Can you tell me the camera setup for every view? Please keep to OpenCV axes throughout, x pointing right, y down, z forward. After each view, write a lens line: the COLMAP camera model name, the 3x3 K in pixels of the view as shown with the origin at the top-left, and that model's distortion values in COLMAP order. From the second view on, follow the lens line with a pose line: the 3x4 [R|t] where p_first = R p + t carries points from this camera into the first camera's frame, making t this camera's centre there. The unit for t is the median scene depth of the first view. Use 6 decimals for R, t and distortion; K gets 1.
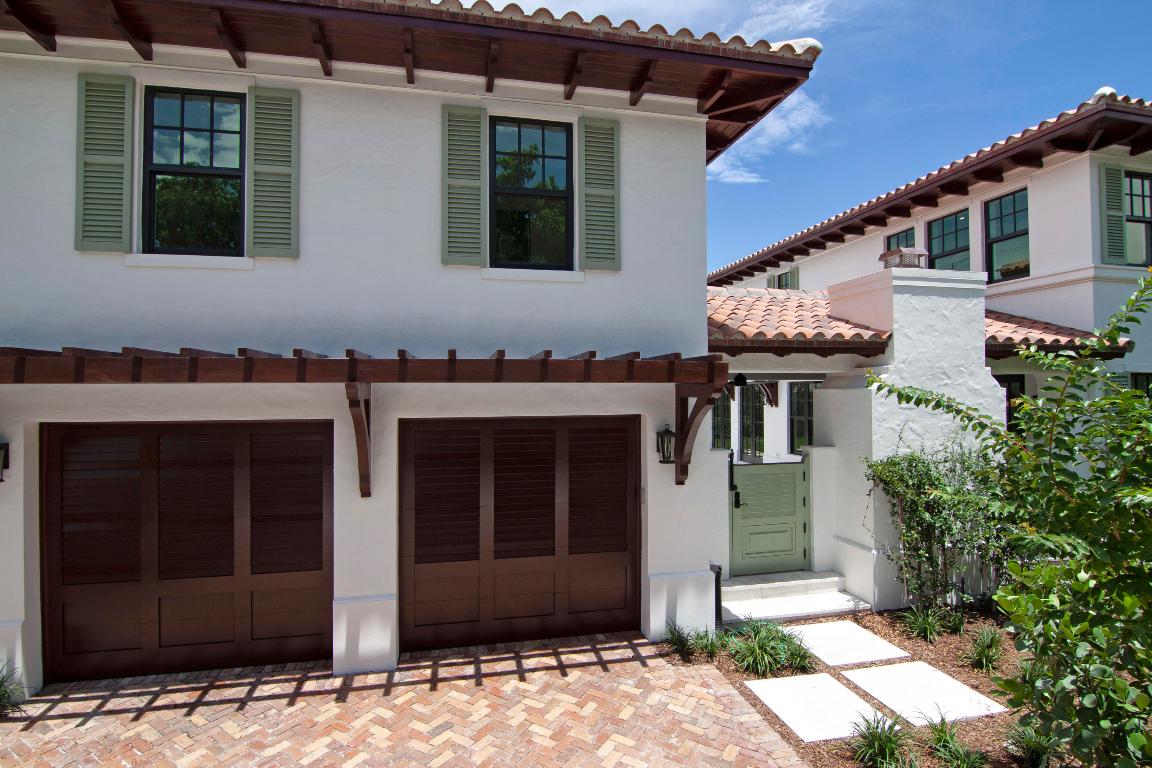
lens RADIAL K [[586.2, 0, 579.0], [0, 586.2, 385.2], [0, 0, 1]] dist [-0.017159, -0.002104]
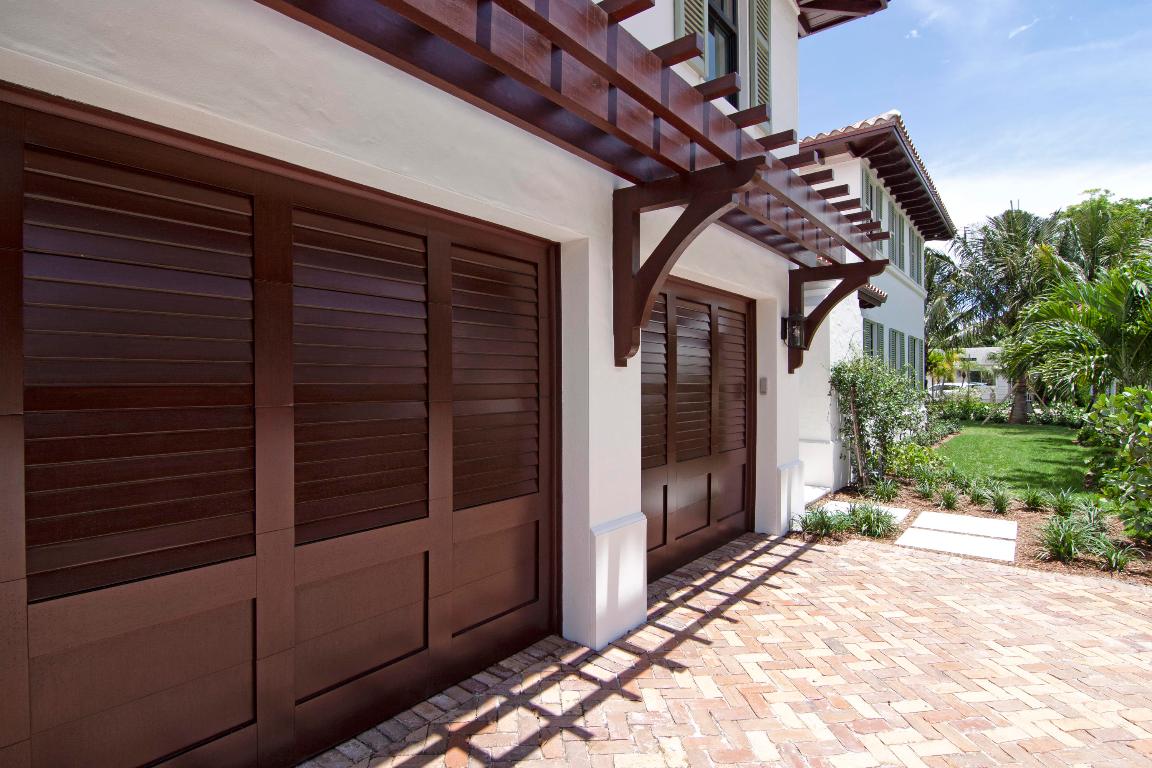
lens RADIAL K [[586.2, 0, 577.2], [0, 586.2, 384.3], [0, 0, 1]] dist [-0.017159, -0.002104]
pose [[0.772023, 0.004315, 0.635580, -0.833291], [-0.015352, 0.999812, 0.011860, 0.208233], [-0.635409, -0.018914, 0.771944, 0.538902]]
